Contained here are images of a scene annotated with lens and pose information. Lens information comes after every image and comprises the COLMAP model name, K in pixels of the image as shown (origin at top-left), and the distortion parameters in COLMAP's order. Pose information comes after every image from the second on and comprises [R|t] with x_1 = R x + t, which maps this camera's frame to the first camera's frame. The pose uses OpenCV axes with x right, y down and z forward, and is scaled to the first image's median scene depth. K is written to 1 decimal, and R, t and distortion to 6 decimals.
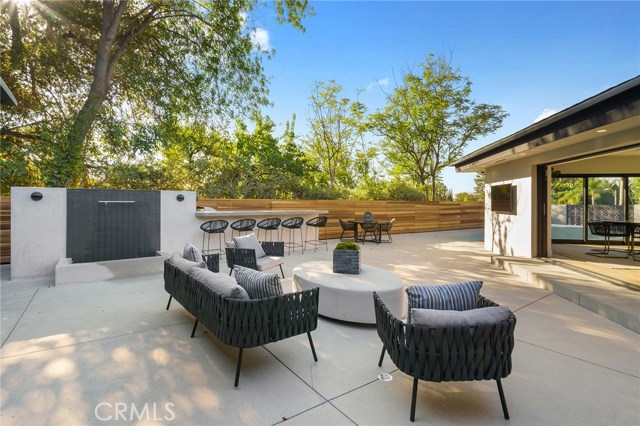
lens RADIAL K [[331.5, 0, 322.0], [0, 331.5, 203.5], [0, 0, 1]] dist [0.000622, 0.000167]
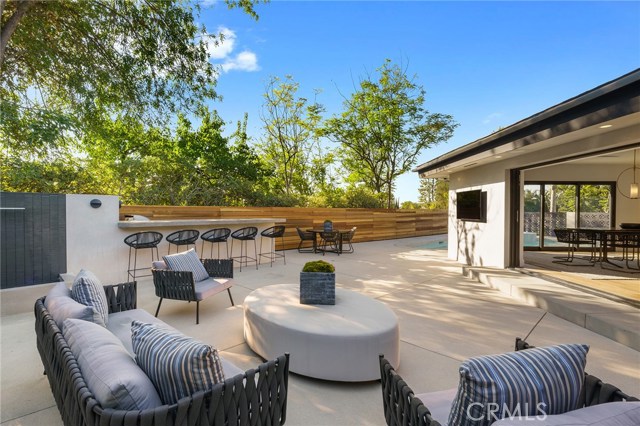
lens RADIAL K [[316.5, 0, 320.0], [0, 316.5, 213.0], [0, 0, 1]] dist [0.000473, 0.000085]
pose [[0.989931, -0.002941, 0.141520, -0.009538], [0.002322, 0.999987, 0.004543, 0.001882], [-0.141532, -0.004169, 0.989925, 0.132396]]
